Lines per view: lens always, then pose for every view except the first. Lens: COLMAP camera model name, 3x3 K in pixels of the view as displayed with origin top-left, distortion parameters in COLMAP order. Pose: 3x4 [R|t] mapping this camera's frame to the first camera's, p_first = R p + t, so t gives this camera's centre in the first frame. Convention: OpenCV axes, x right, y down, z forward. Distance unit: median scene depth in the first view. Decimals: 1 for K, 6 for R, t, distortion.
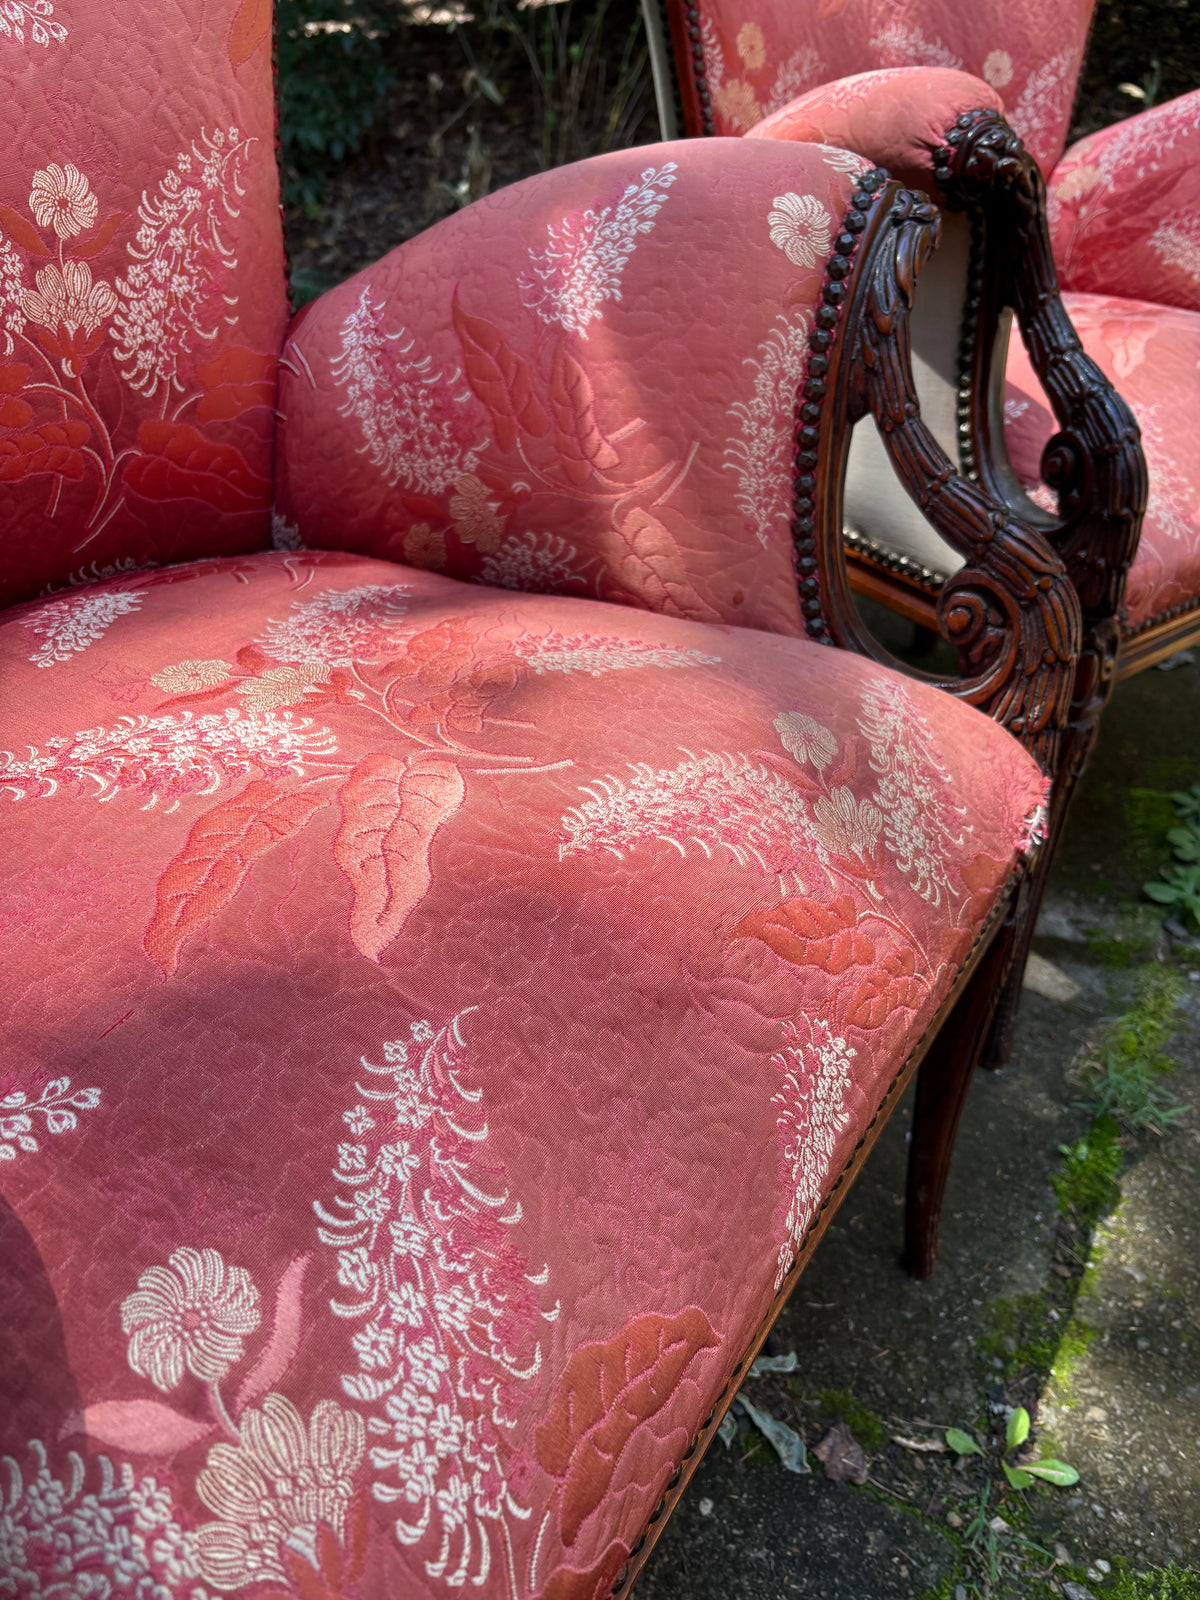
lens RADIAL K [[1232.4, 0, 606.8], [0, 1232.4, 818.5], [0, 0, 1]] dist [0.040994, -0.070613]
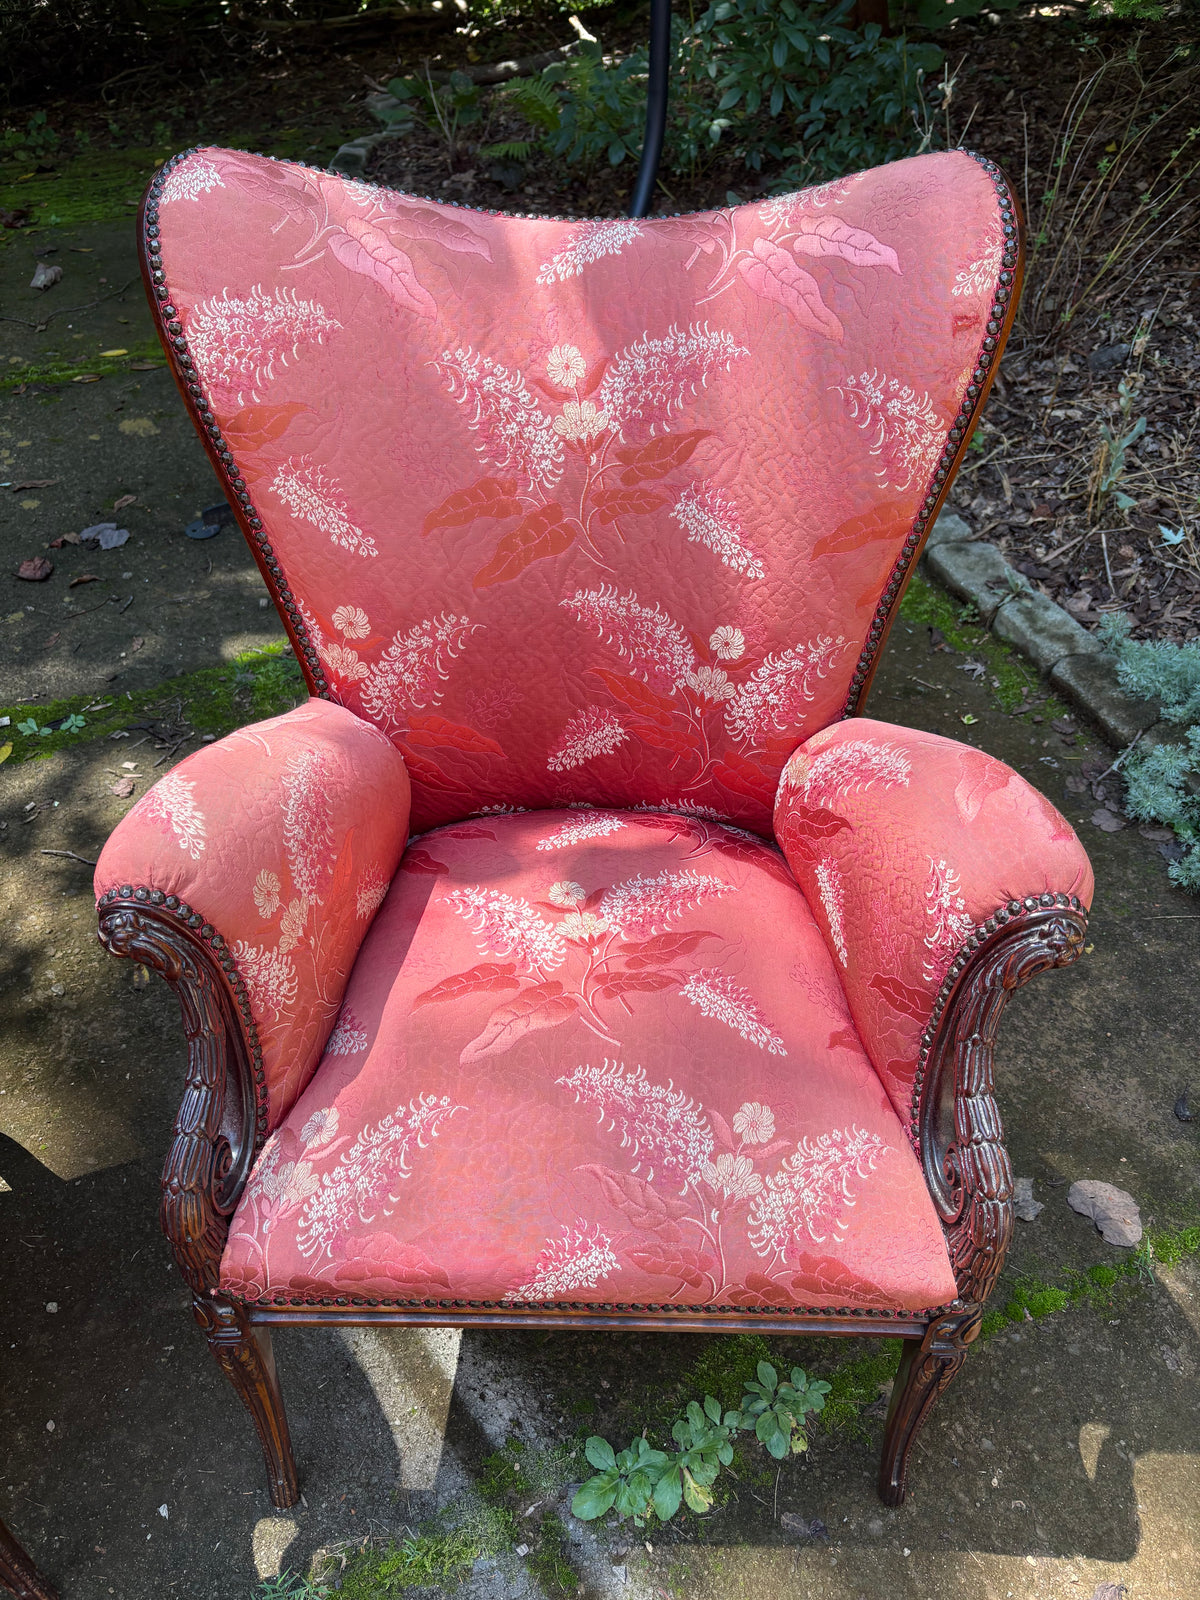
lens RADIAL K [[1223.5, 0, 600.6], [0, 1223.5, 814.4], [0, 0, 1]] dist [0.133316, -0.278194]
pose [[0.783445, 0.408835, -0.468047, 1.100685], [-0.349849, 0.912606, 0.211556, -0.974770], [0.513633, -0.001996, 0.858007, 0.211502]]
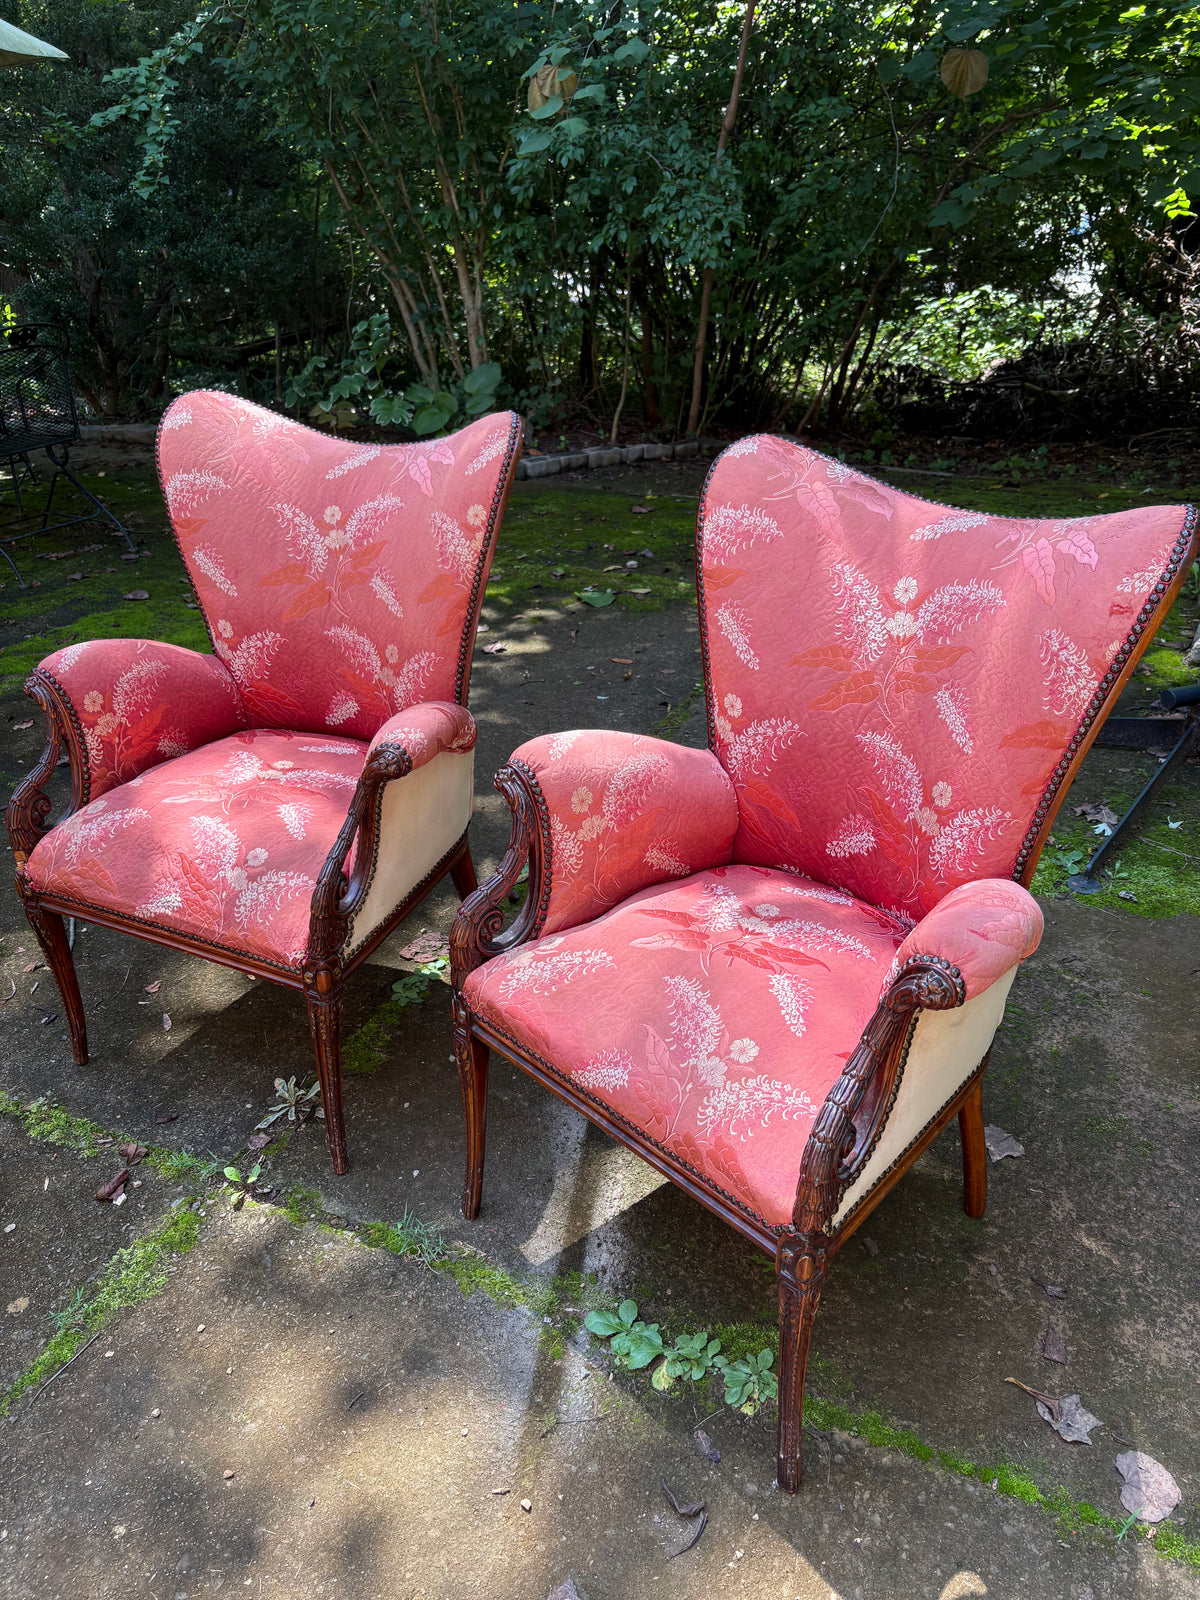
lens RADIAL K [[1231.2, 0, 586.7], [0, 1231.2, 803.3], [0, 0, 1]] dist [0.016440, -0.009284]
pose [[0.098749, 0.449902, -0.887602, 2.168889], [-0.554913, 0.765299, 0.326174, -1.222623], [0.826027, 0.460333, 0.325229, 0.396965]]
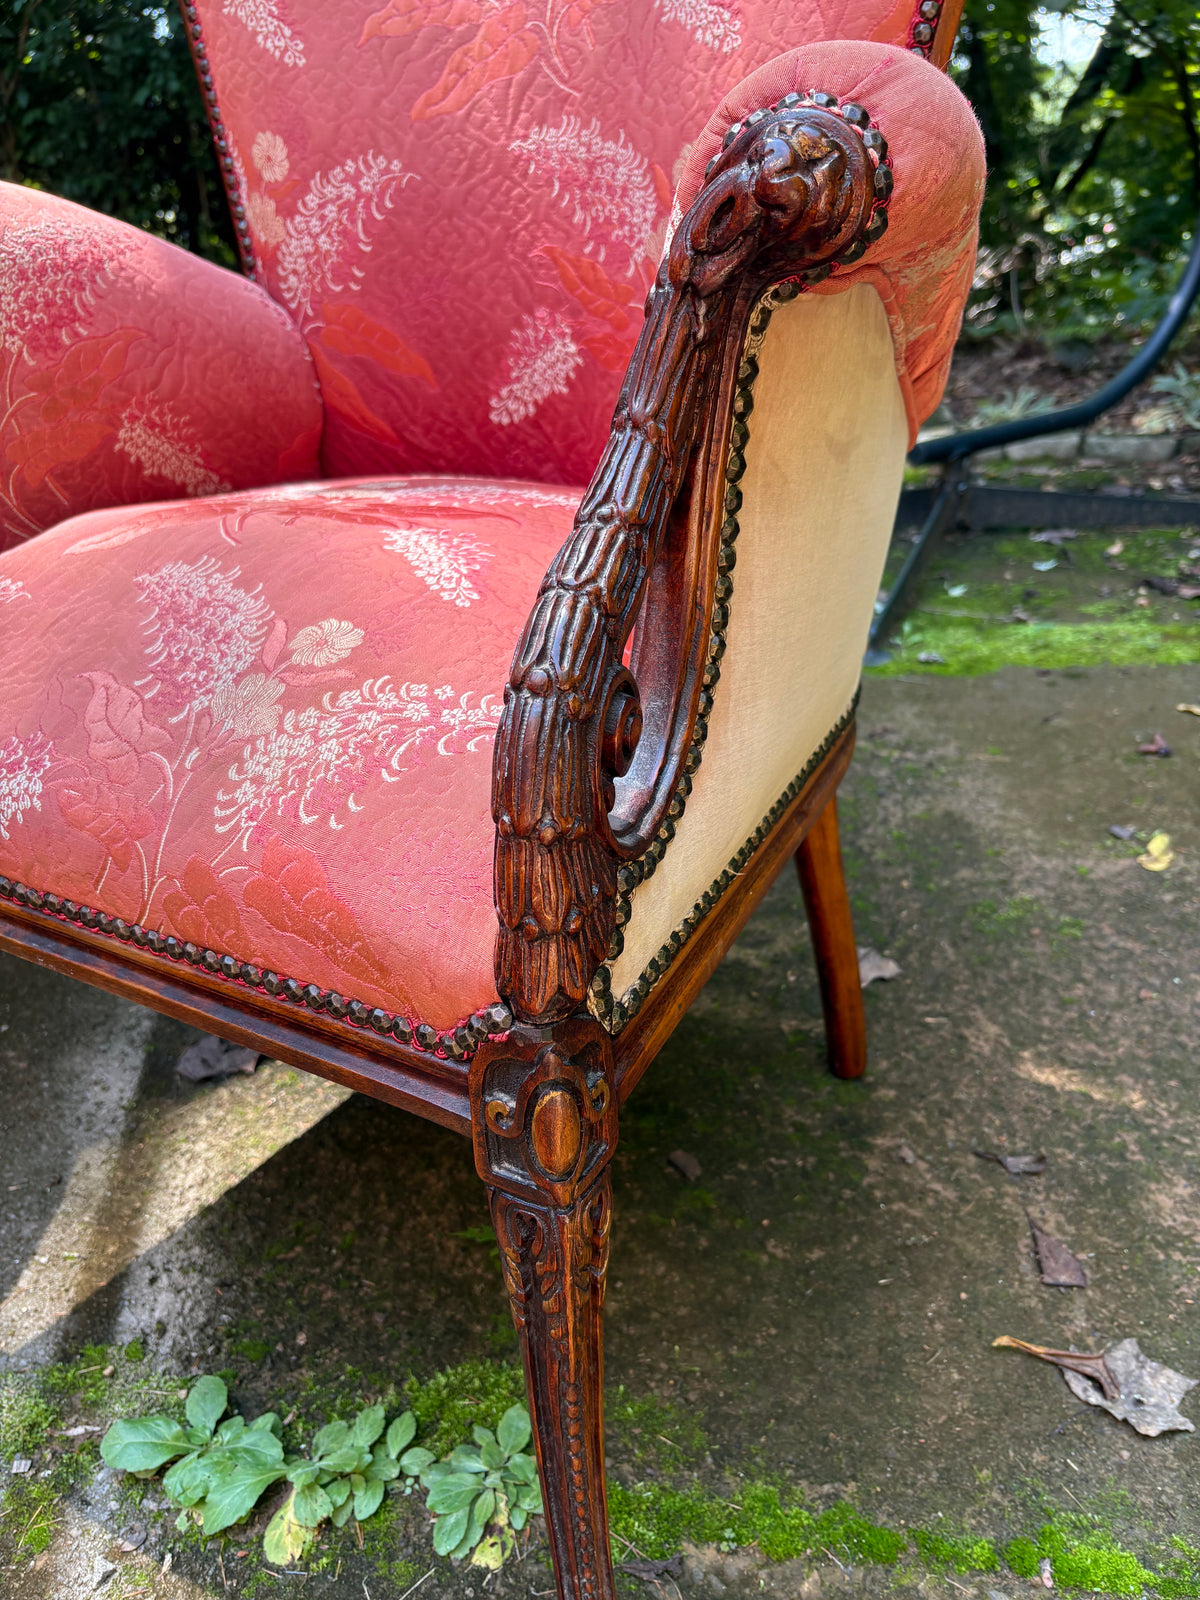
lens RADIAL K [[1248.1, 0, 592.5], [0, 1248.1, 805.9], [0, 0, 1]] dist [0.022442, -0.042850]
pose [[0.367669, 0.371861, -0.852372, 1.453792], [-0.493057, 0.855089, 0.160368, -0.602548], [0.788489, 0.361306, 0.497738, 1.131430]]
